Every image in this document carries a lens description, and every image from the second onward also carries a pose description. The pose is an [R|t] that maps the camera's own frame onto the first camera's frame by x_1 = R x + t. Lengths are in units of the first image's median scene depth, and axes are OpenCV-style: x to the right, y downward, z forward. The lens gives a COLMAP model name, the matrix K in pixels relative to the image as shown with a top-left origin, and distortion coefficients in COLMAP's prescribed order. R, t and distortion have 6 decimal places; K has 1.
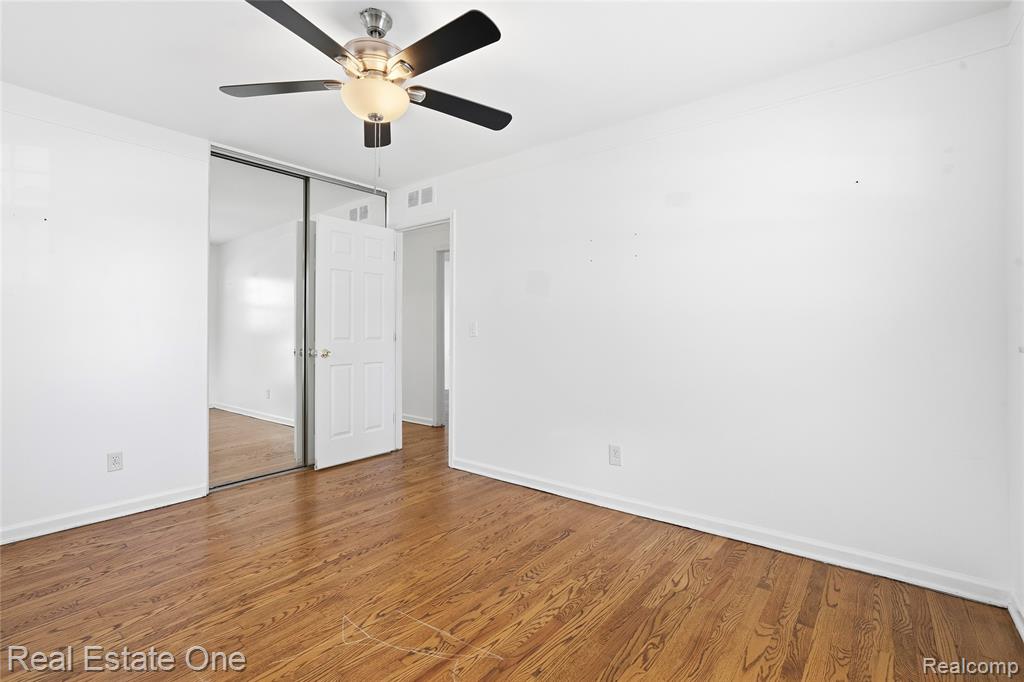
lens RADIAL K [[479.7, 0, 506.5], [0, 479.7, 334.2], [0, 0, 1]] dist [-0.044961, 0.028470]
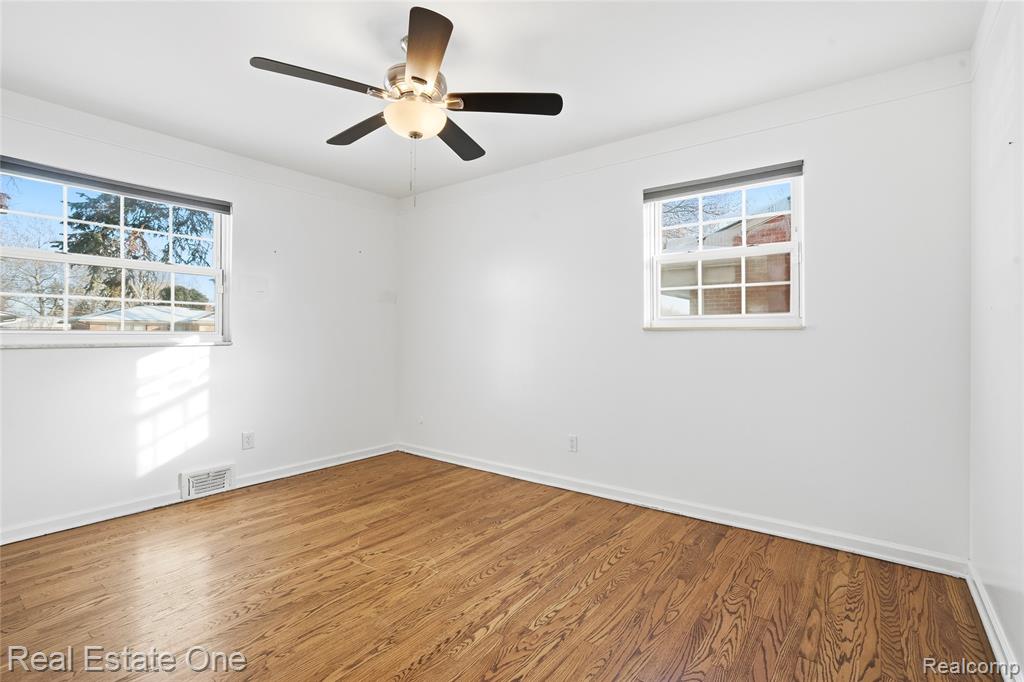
lens RADIAL K [[479.7, 0, 506.5], [0, 479.7, 334.2], [0, 0, 1]] dist [-0.044961, 0.028470]
pose [[-0.999800, -0.001681, -0.019921, -0.461227], [-0.001629, 0.999995, -0.002630, -0.007630], [0.019925, -0.002597, -0.999798, 2.070553]]
